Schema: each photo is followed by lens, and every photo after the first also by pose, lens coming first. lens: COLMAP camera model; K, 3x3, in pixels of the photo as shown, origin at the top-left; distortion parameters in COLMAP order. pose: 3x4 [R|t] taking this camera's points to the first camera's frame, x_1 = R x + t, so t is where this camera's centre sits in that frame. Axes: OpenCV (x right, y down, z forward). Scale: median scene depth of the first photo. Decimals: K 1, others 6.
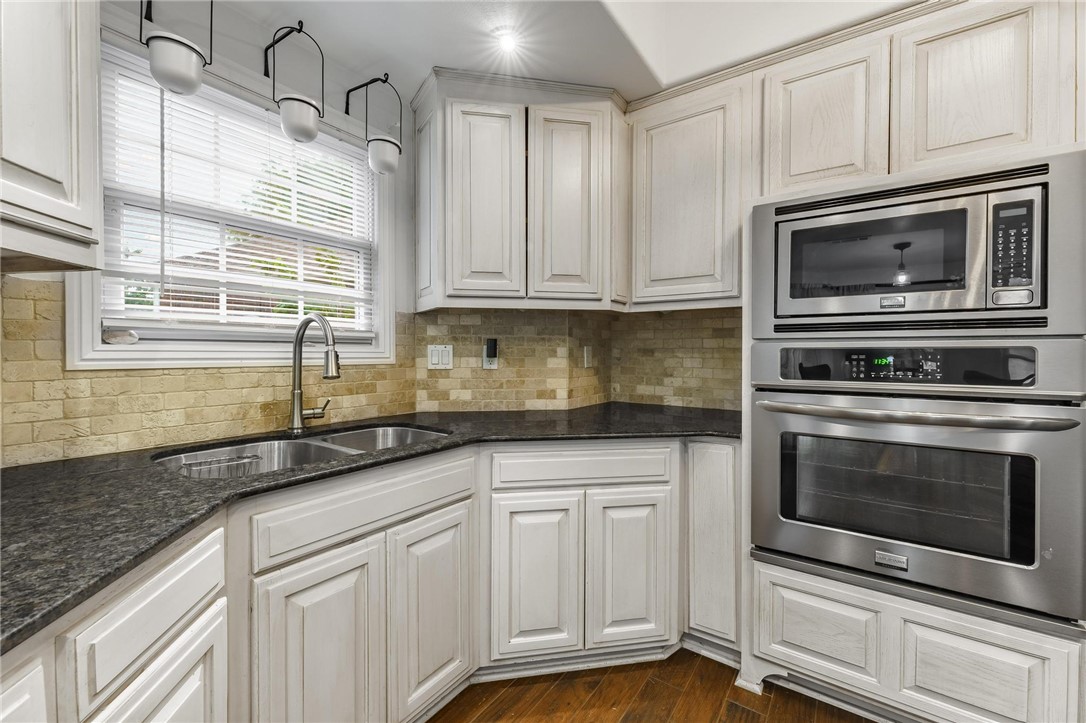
lens RADIAL K [[449.5, 0, 542.7], [0, 449.5, 335.8], [0, 0, 1]] dist [0.001830, 0.000017]
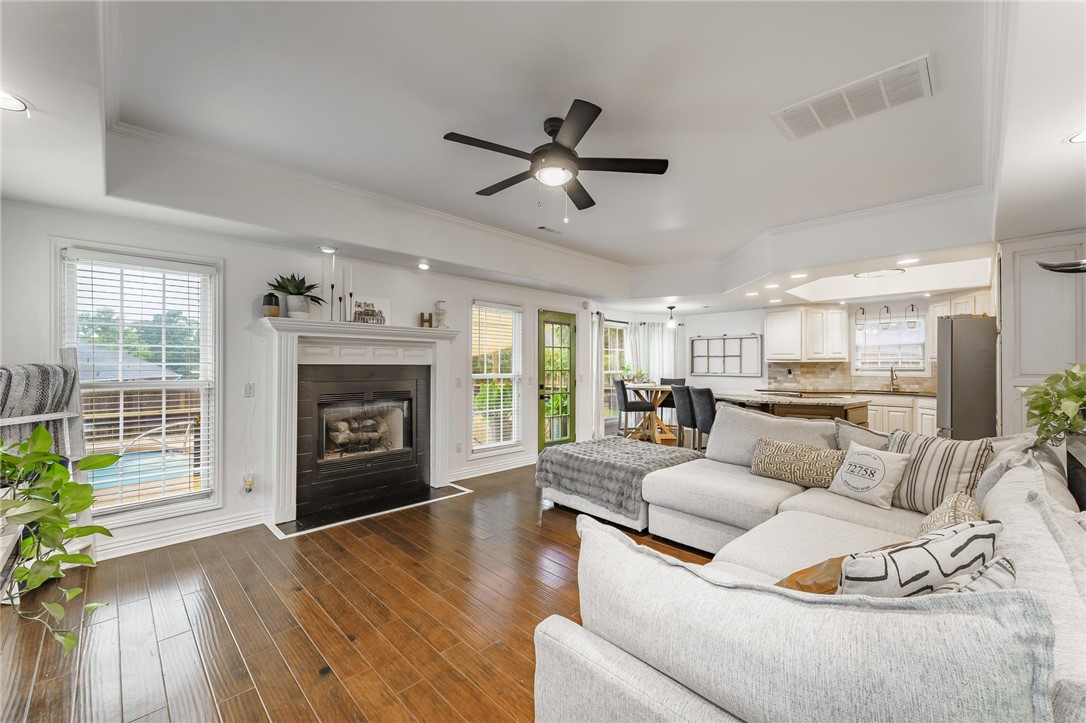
lens RADIAL K [[431.9, 0, 544.4], [0, 431.9, 362.9], [0, 0, 1]] dist [0.006231, 0.000140]
pose [[-0.177770, -0.007463, -0.984044, 3.518630], [0.028631, 0.999509, -0.012752, -0.091914], [0.983655, -0.030441, -0.177469, -1.335944]]
